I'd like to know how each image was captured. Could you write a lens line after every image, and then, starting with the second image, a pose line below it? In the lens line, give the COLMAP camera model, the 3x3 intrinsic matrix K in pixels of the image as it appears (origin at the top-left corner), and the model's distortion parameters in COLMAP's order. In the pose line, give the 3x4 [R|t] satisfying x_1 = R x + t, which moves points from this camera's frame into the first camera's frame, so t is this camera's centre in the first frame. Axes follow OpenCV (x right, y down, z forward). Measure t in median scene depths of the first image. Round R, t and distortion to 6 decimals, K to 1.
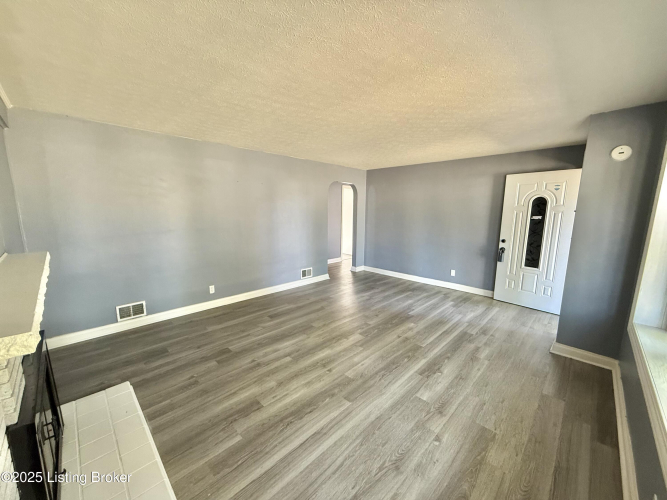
lens RADIAL K [[265.6, 0, 331.3], [0, 265.6, 251.2], [0, 0, 1]] dist [-0.004462, 0.000520]
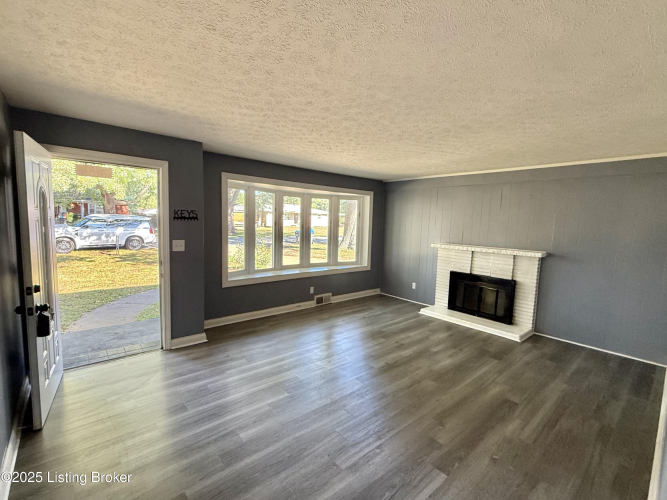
lens RADIAL K [[307.8, 0, 333.5], [0, 307.8, 250.0], [0, 0, 1]] dist [-0.000185, 0.000089]
pose [[-0.996619, -0.048393, 0.066399, 0.195222], [-0.029927, 0.966437, 0.255156, -0.331916], [-0.076518, 0.252306, -0.964617, 1.974139]]
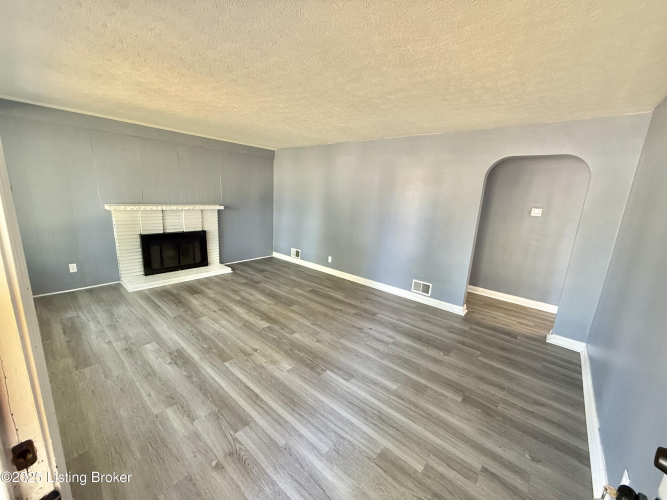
lens RADIAL K [[265.6, 0, 331.3], [0, 265.6, 251.2], [0, 0, 1]] dist [-0.004462, 0.000520]
pose [[0.068128, 0.207441, -0.975872, 1.030507], [-0.213559, 0.958505, 0.188840, -0.178615], [0.974552, 0.195541, 0.109602, 1.104752]]
